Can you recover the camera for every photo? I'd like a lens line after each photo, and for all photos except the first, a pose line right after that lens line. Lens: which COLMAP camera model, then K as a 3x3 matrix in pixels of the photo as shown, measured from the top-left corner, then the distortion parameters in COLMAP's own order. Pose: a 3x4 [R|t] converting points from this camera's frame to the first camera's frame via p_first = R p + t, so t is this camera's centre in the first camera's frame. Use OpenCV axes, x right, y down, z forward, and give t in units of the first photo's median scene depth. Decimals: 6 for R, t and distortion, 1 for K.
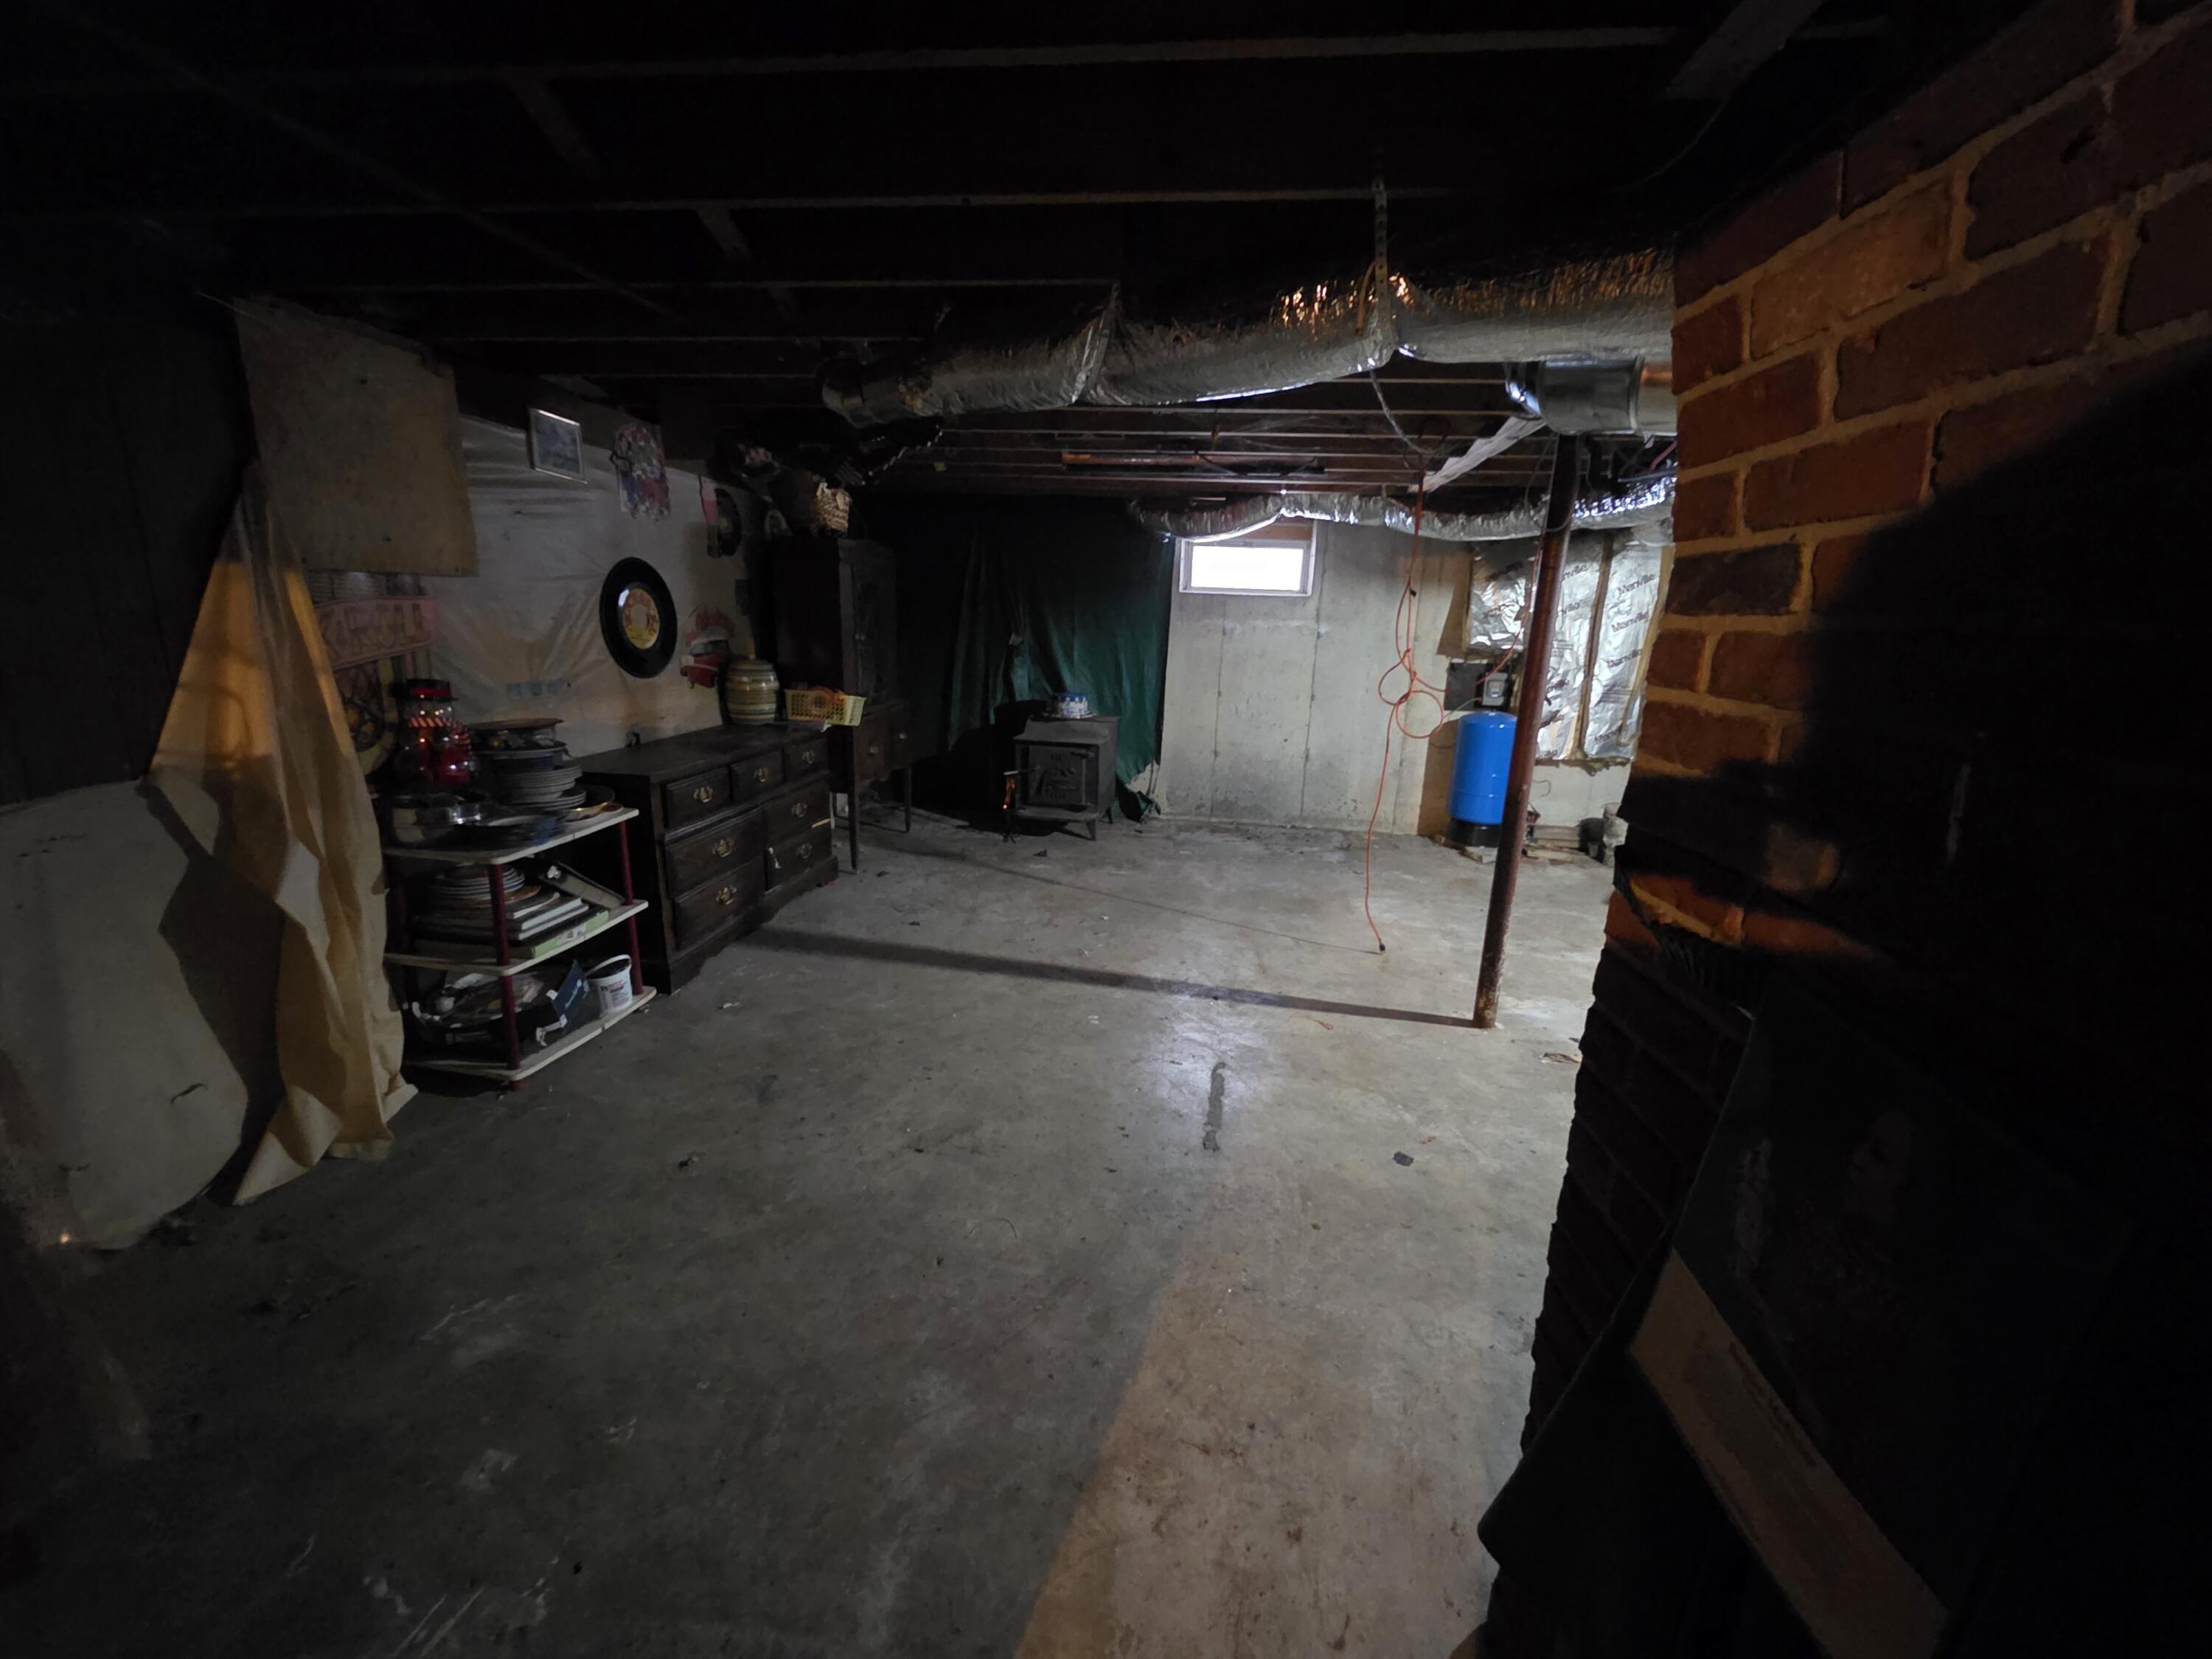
lens RADIAL K [[883.8, 0, 1105.4], [0, 883.8, 823.6], [0, 0, 1]] dist [-0.001304, 0.000213]
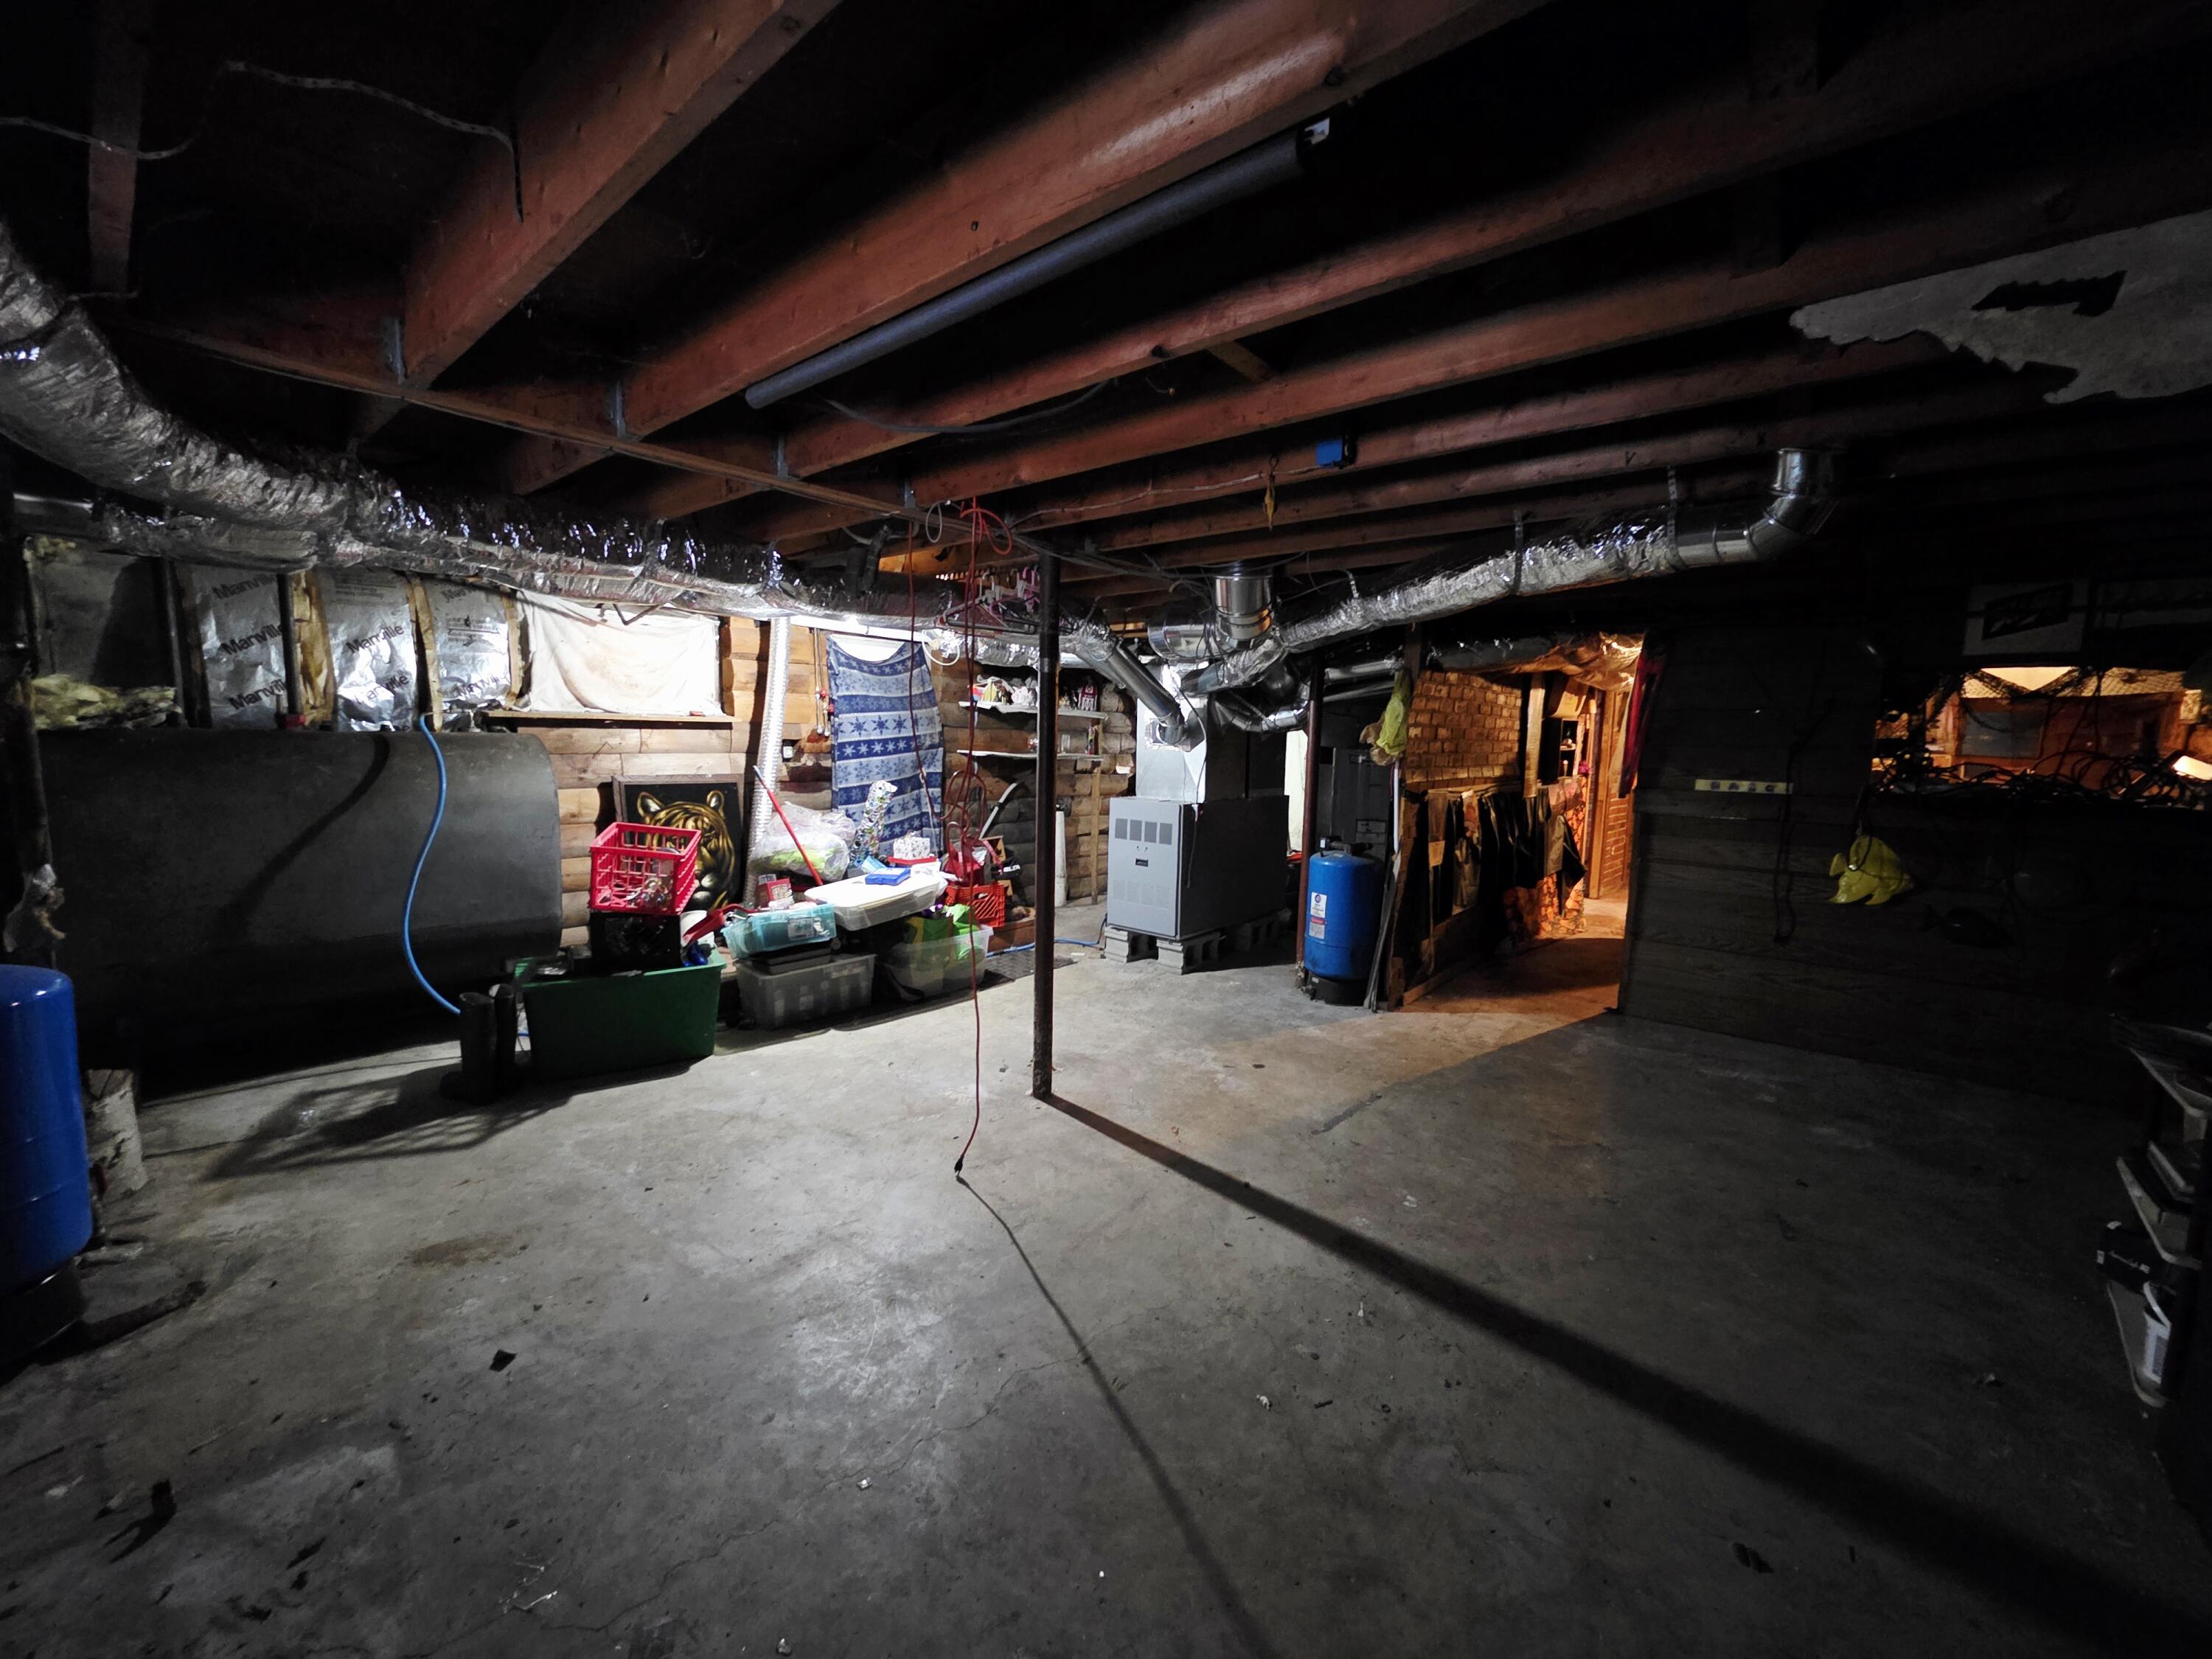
lens RADIAL K [[883.8, 0, 1110.8], [0, 883.8, 834.3], [0, 0, 1]] dist [-0.001304, 0.000213]
pose [[-0.834754, -0.117724, 0.537891, -0.175644], [0.078700, 0.941339, 0.328159, -0.392715], [-0.544970, 0.316264, -0.776521, 1.574251]]
